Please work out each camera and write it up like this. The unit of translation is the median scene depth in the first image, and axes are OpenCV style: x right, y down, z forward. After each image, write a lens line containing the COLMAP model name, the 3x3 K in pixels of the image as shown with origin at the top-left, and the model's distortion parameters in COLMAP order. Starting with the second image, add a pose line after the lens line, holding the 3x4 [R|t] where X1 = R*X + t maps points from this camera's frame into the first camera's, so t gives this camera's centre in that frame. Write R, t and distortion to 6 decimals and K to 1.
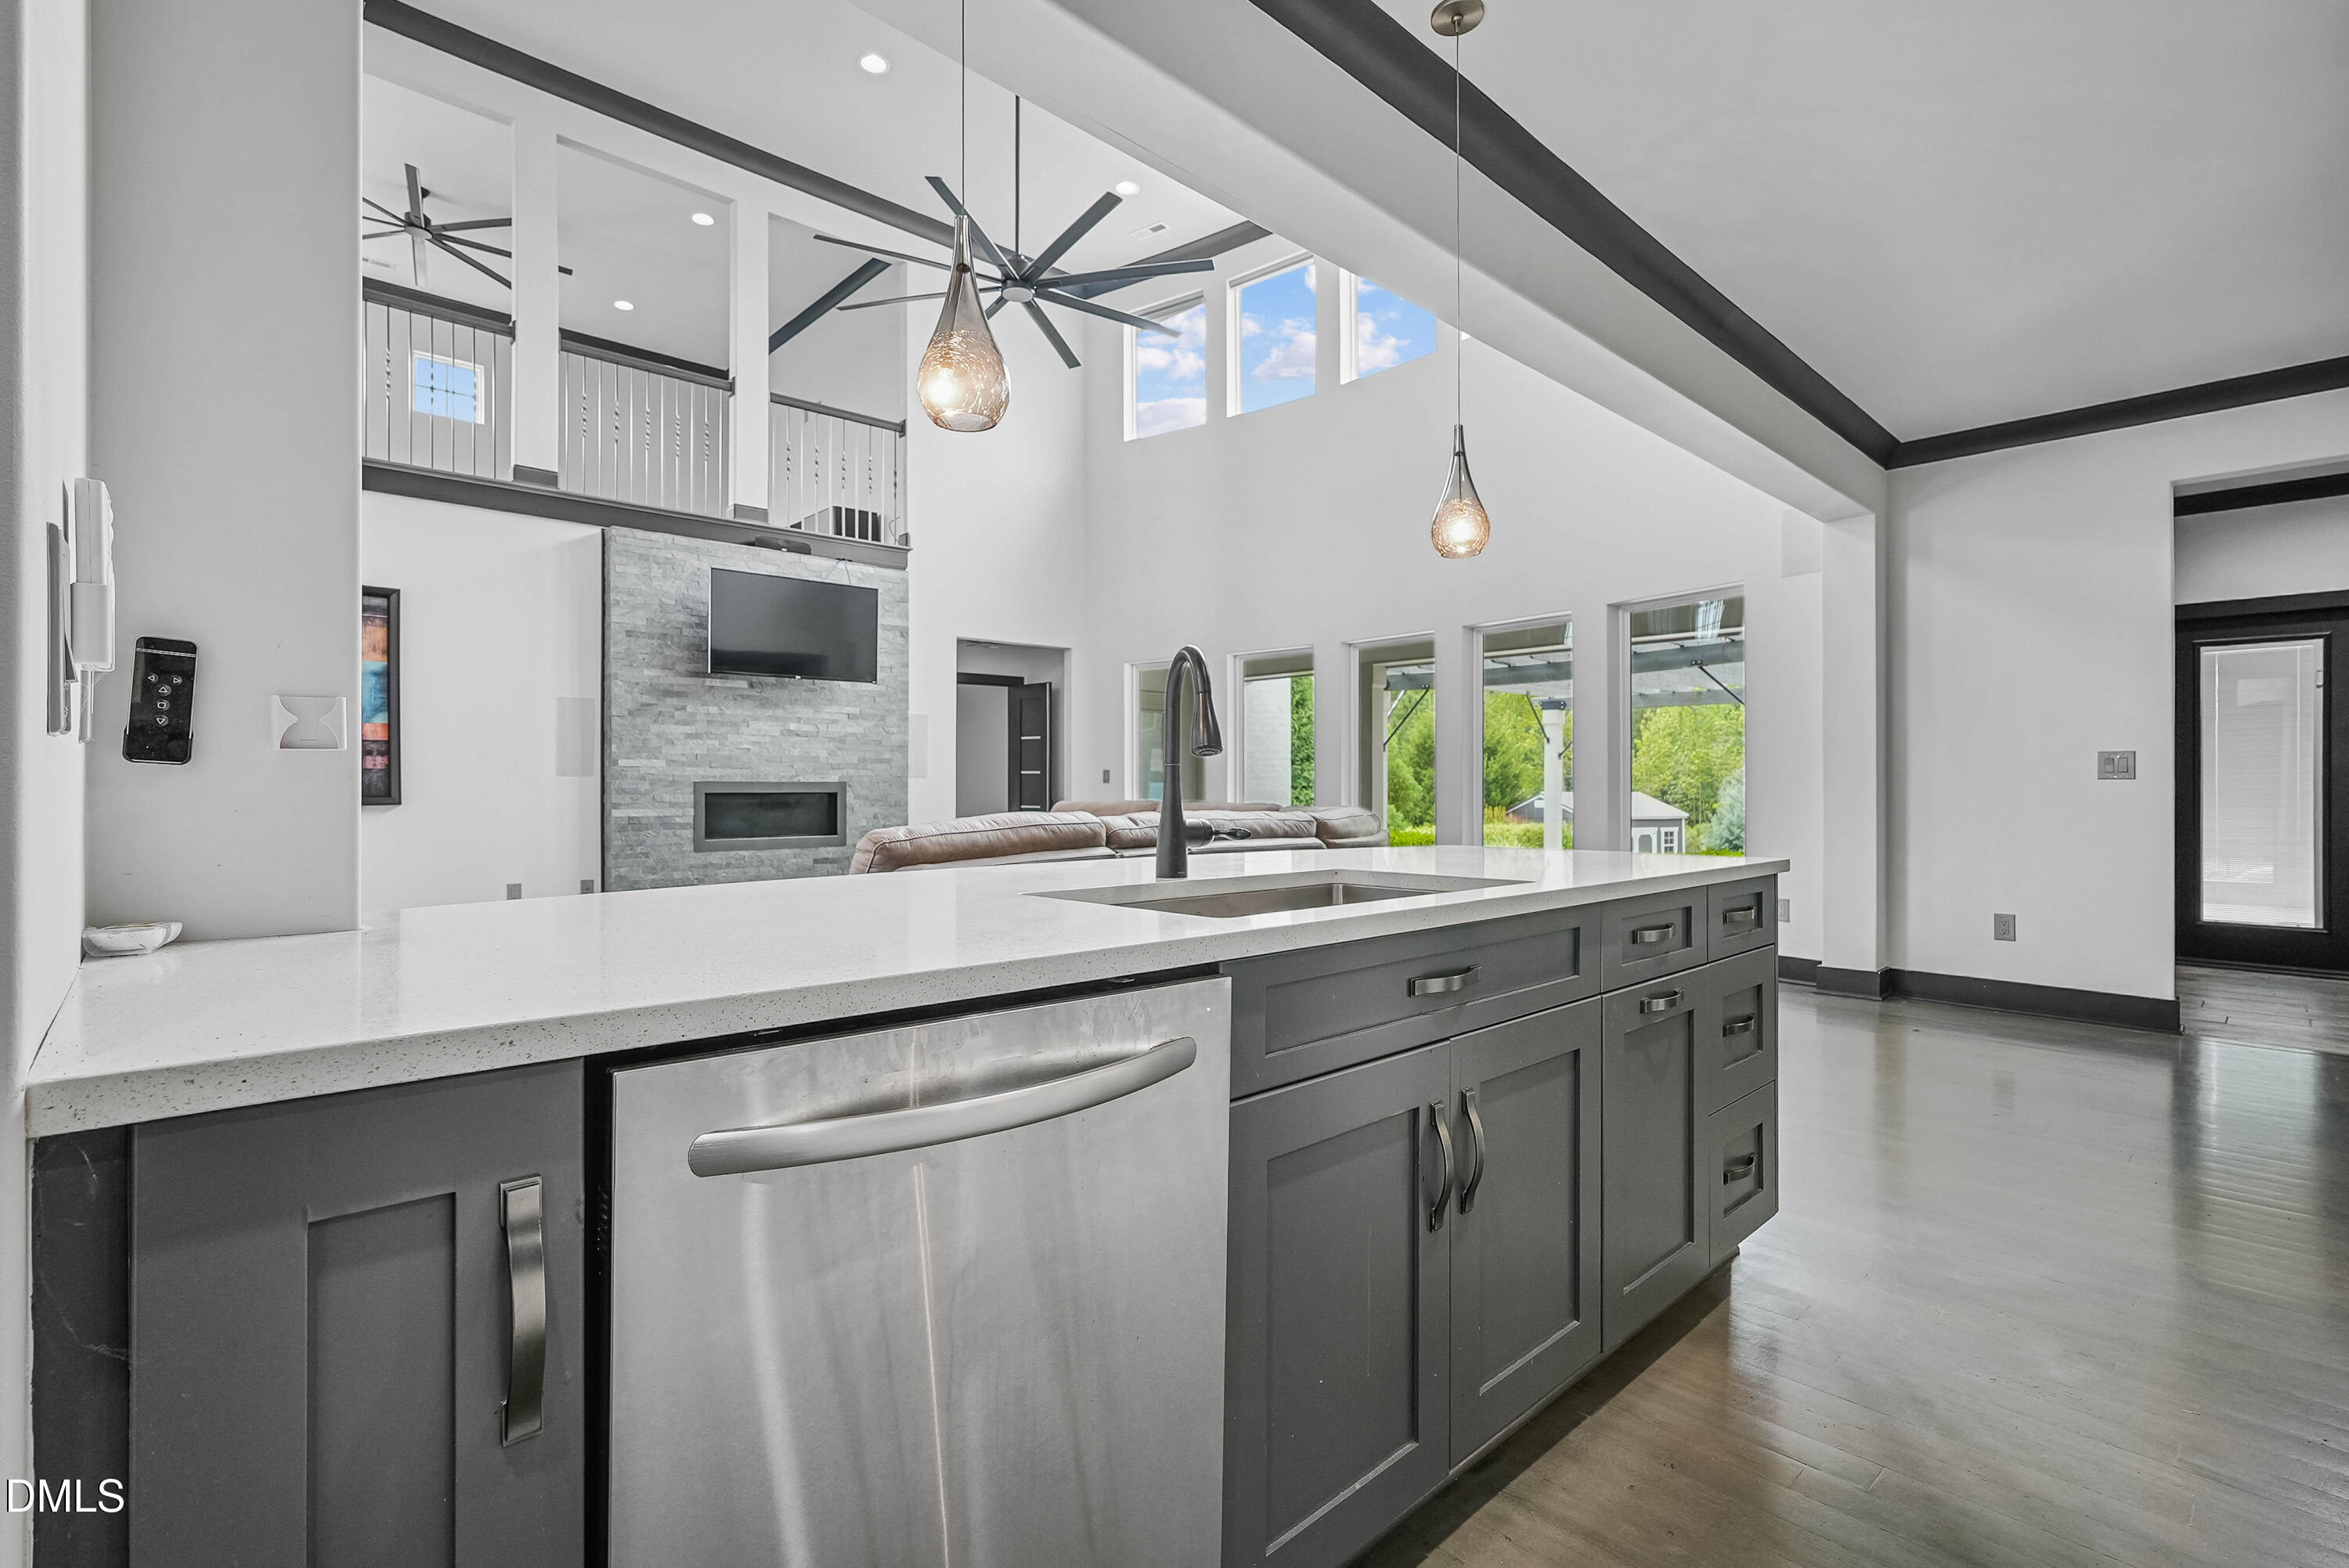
lens RADIAL K [[1065.3, 0, 1170.5], [0, 1065.3, 783.0], [0, 0, 1]] dist [-0.003207, 0.000376]
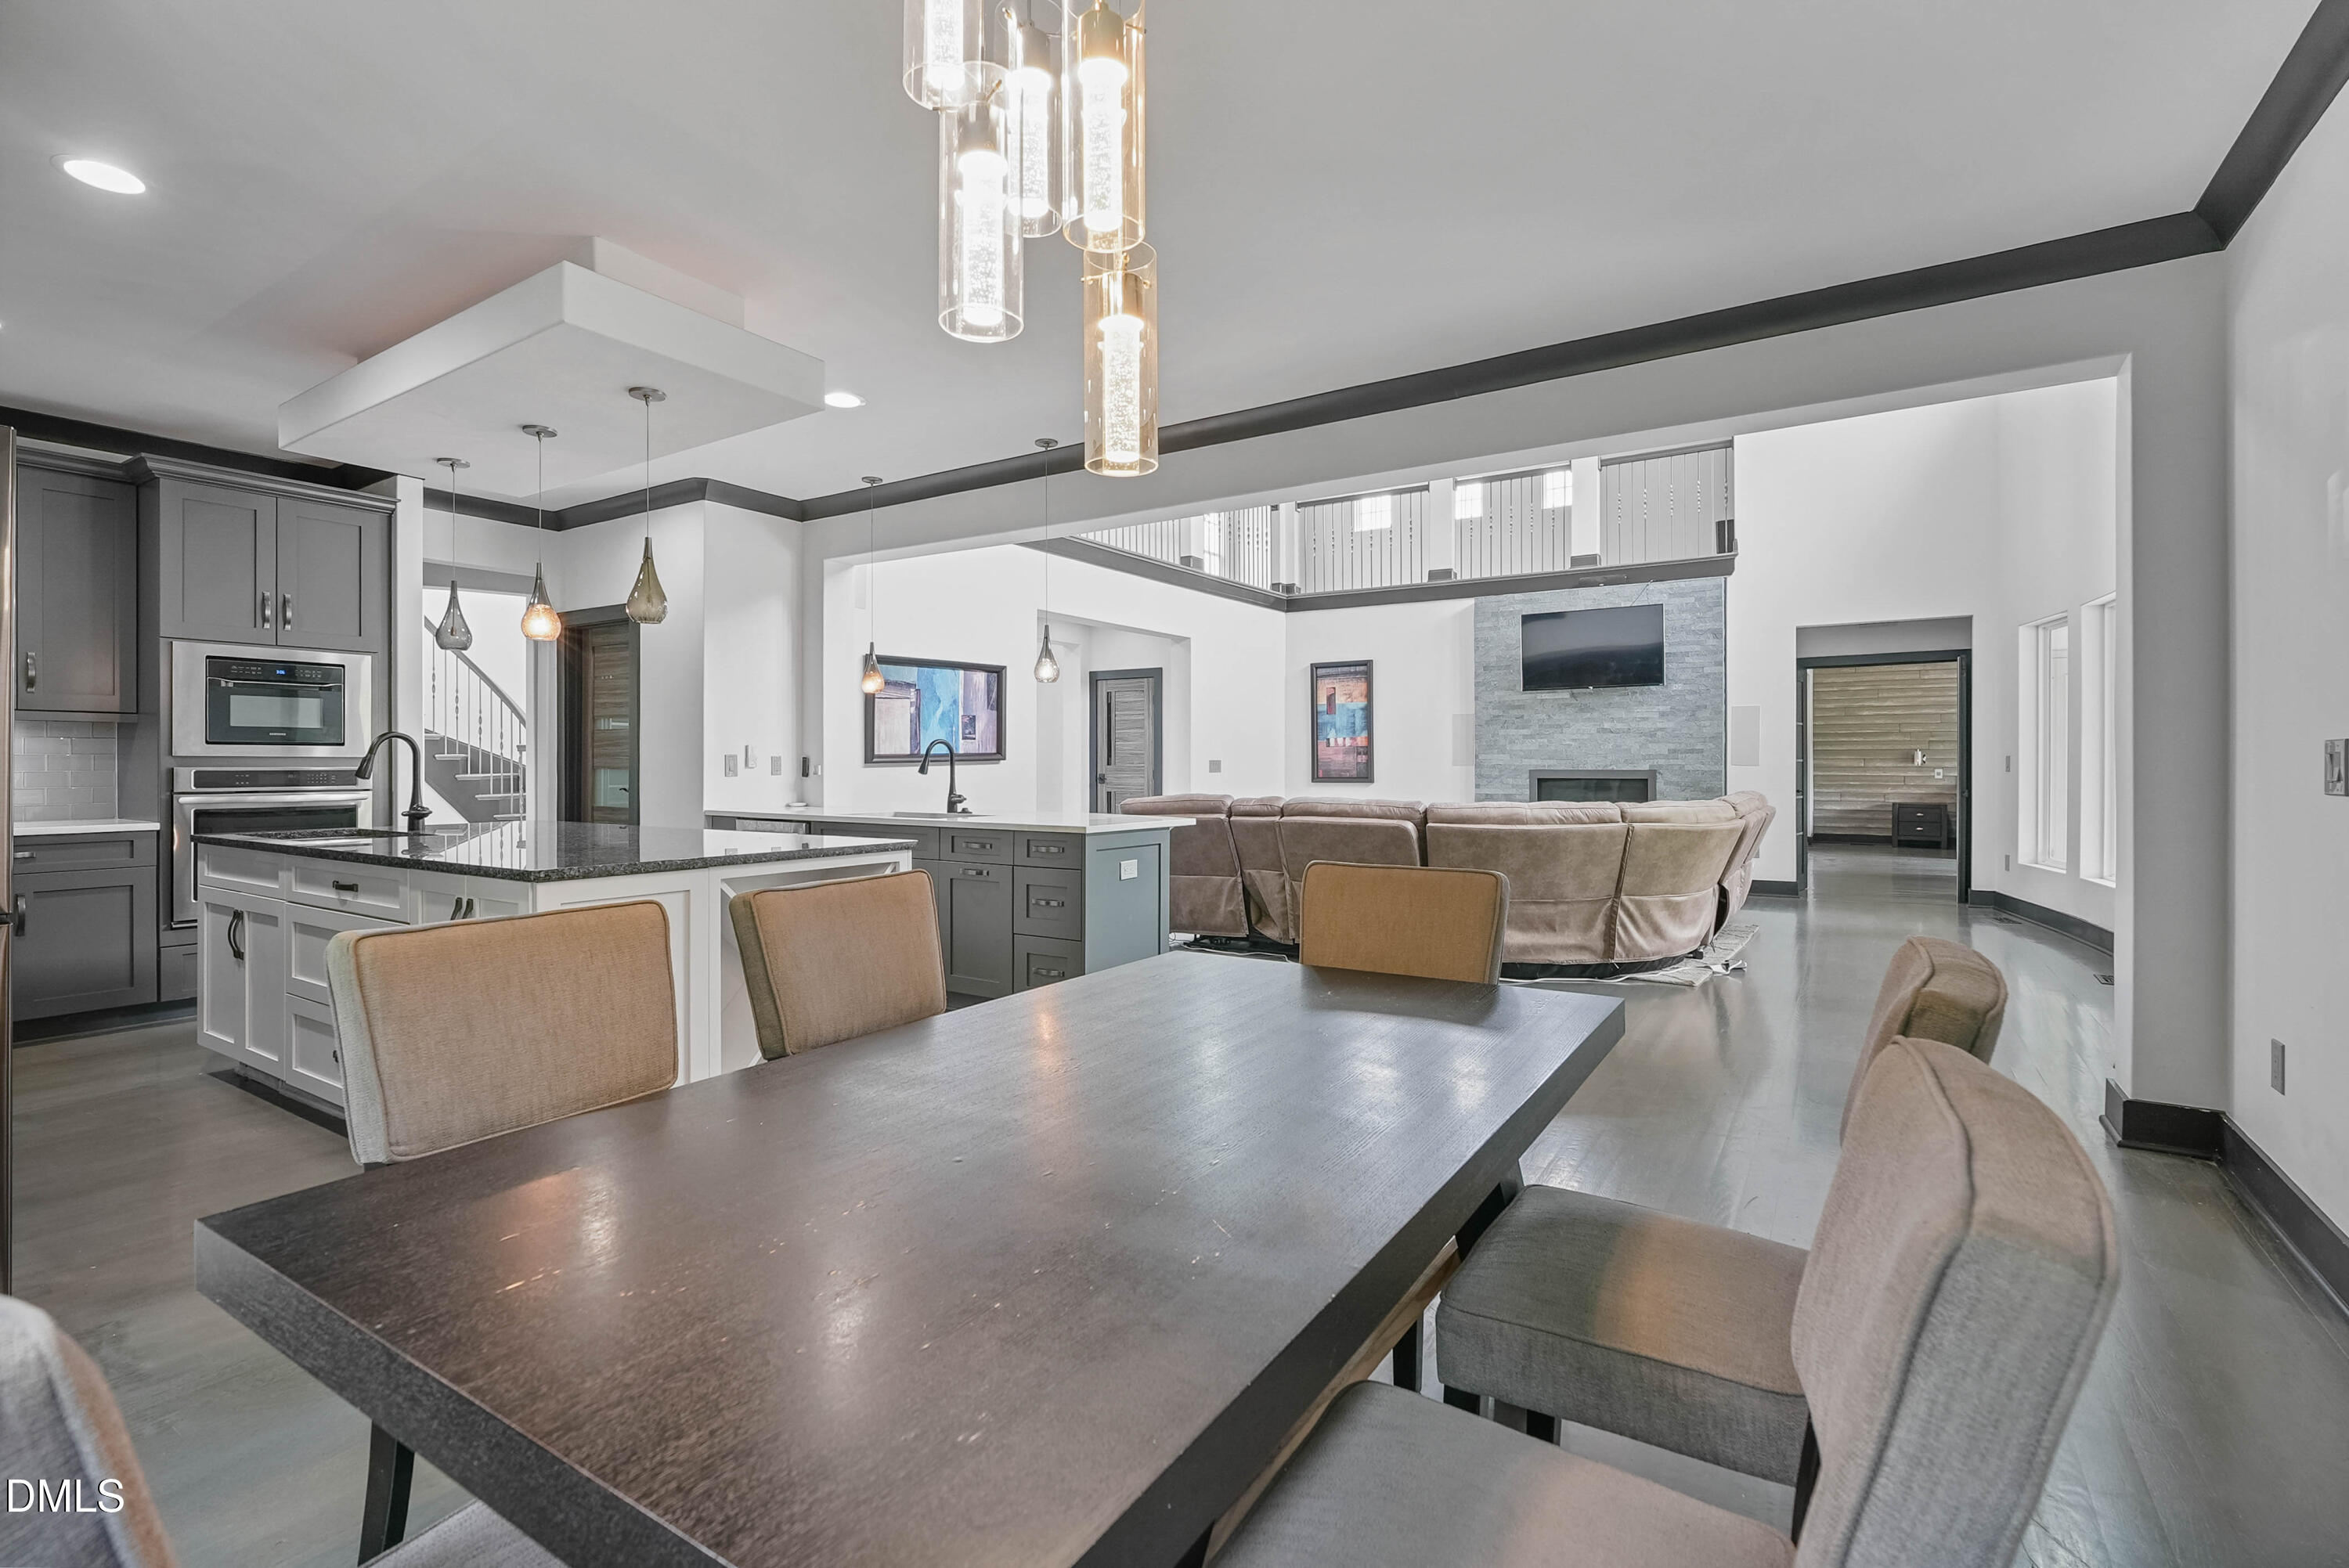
lens RADIAL K [[1067.2, 0, 1169.5], [0, 1067.2, 762.2], [0, 0, 1]] dist [-0.004720, 0.001170]
pose [[0.246015, -0.001506, -0.969265, 0.731569], [0.001997, 0.999997, -0.001047, -0.009791], [0.969264, -0.001678, 0.246017, 0.198973]]
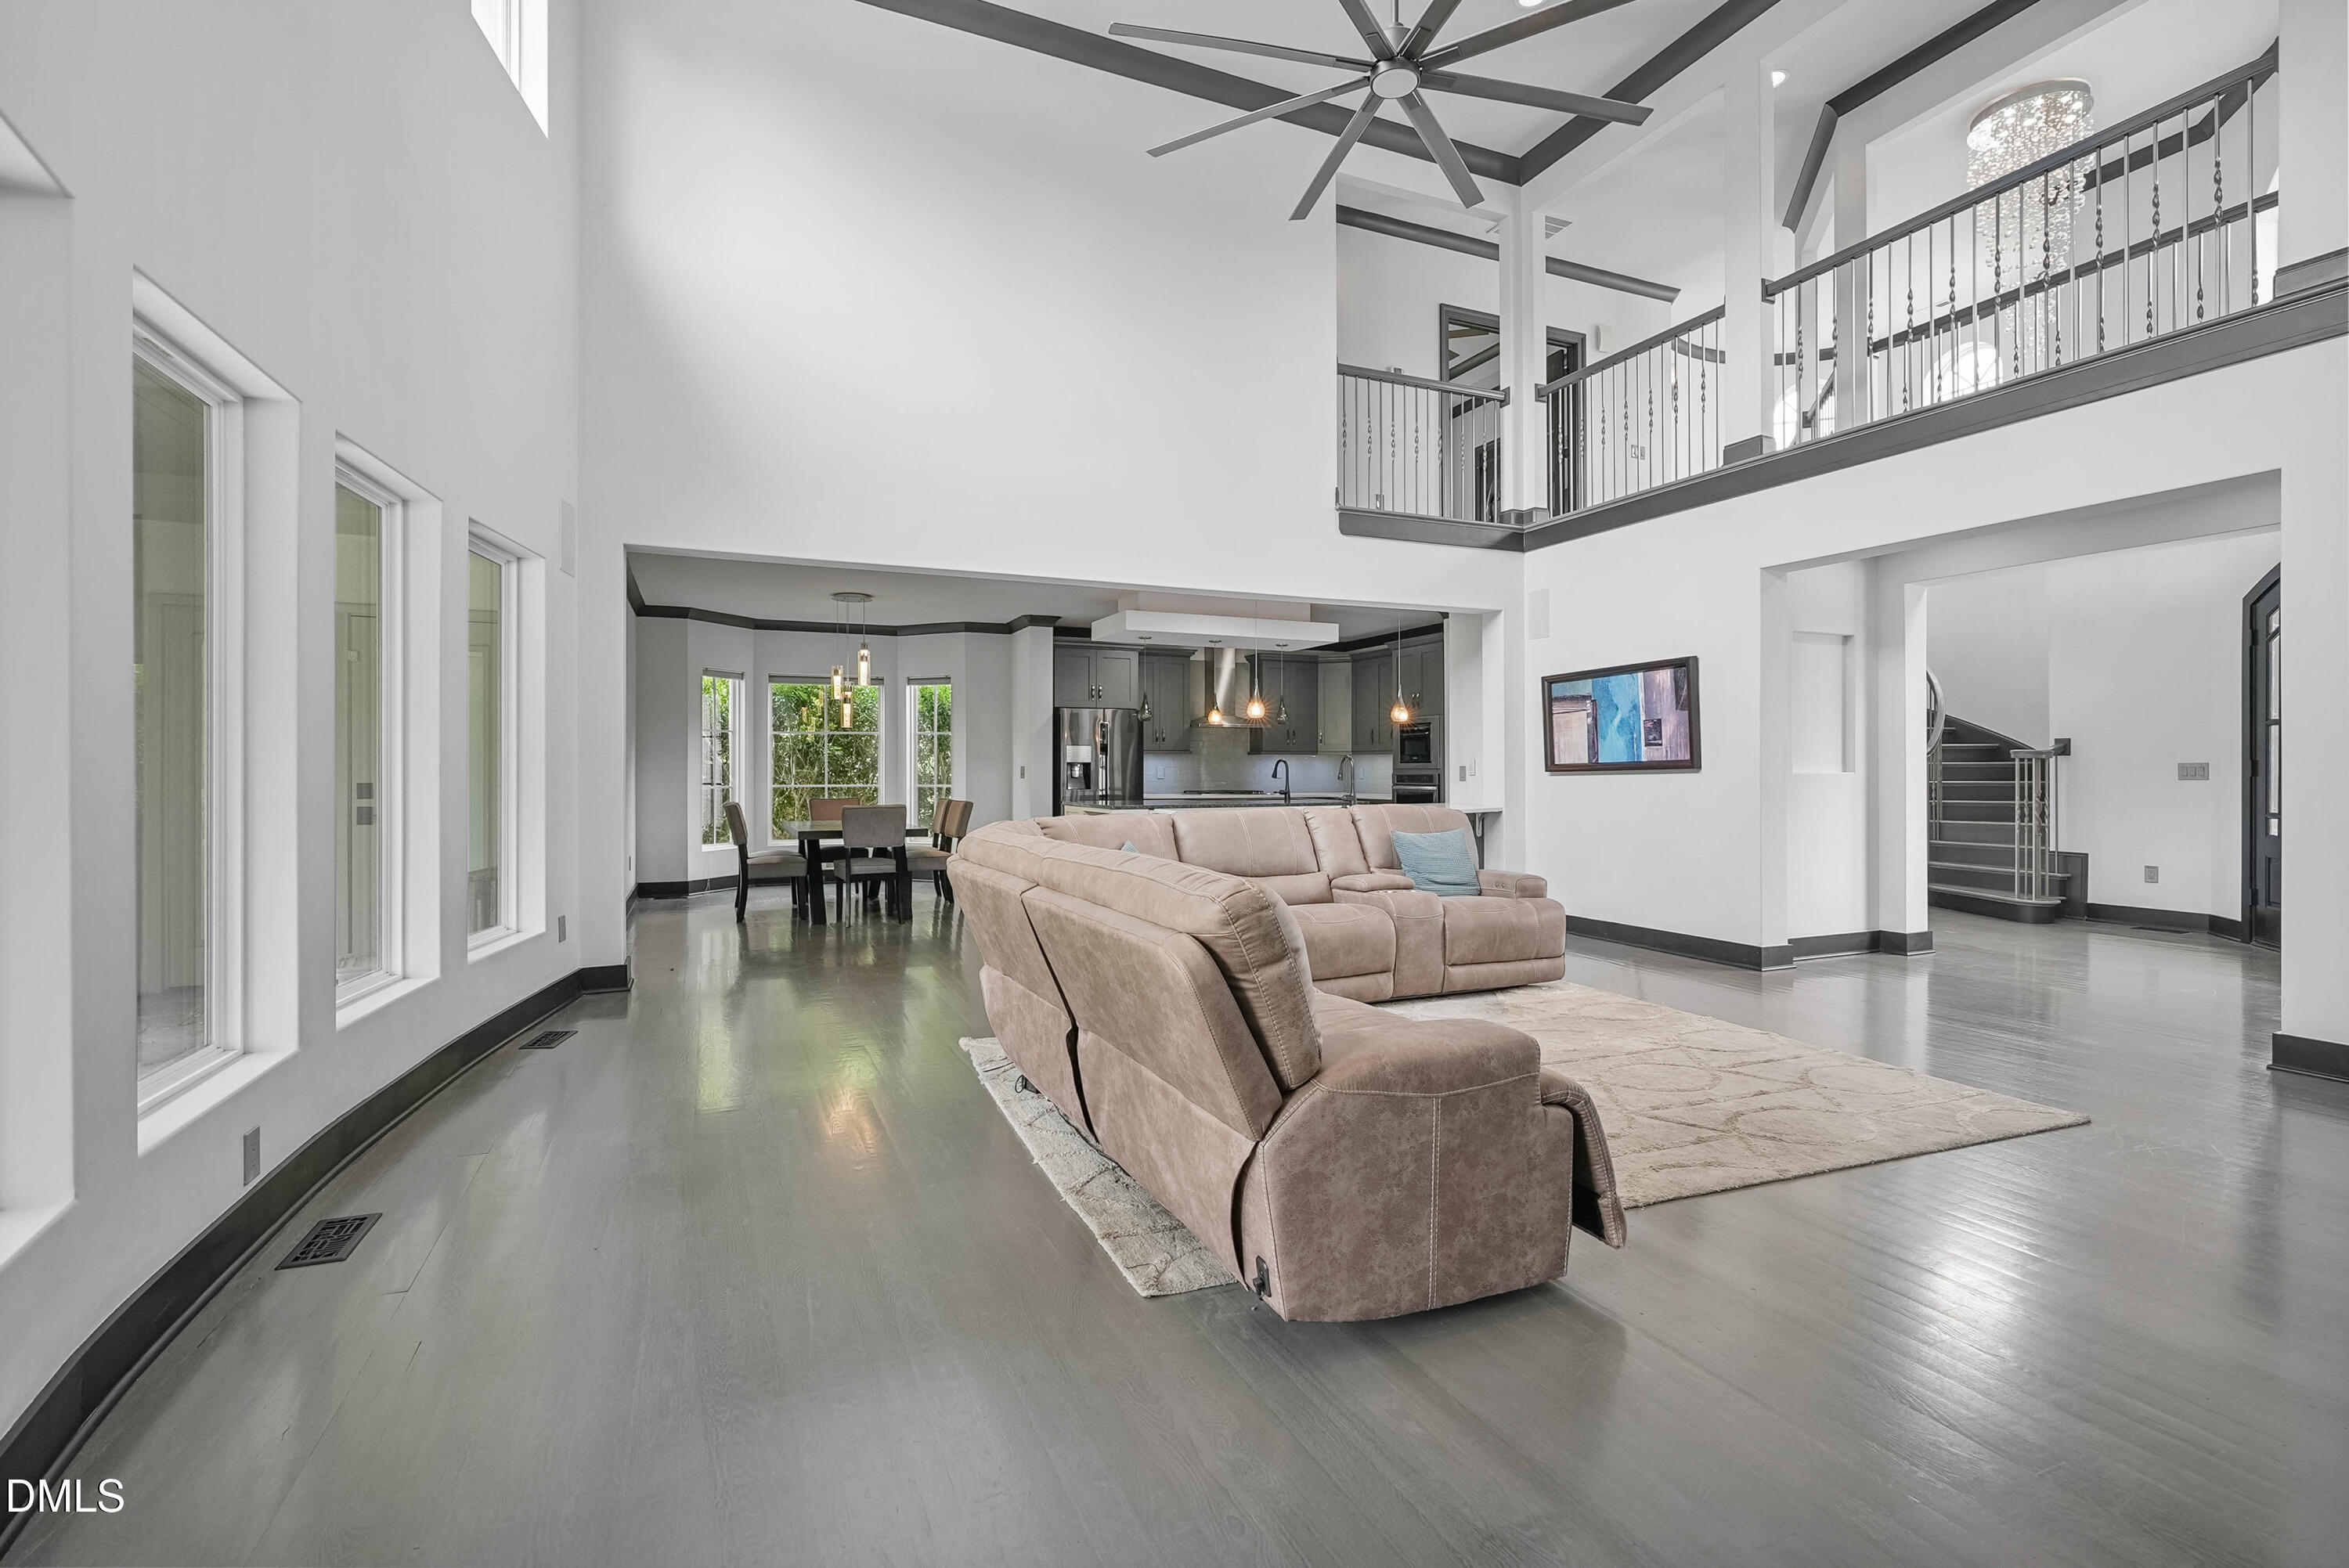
lens RADIAL K [[1087.6, 0, 1161.8], [0, 1087.6, 775.5], [0, 0, 1]] dist [-0.012271, 0.006889]
pose [[-0.942848, -0.000069, 0.333224, -0.165968], [0.001595, 0.999988, 0.004718, -0.012376], [-0.333220, 0.004980, -0.942836, 1.240308]]
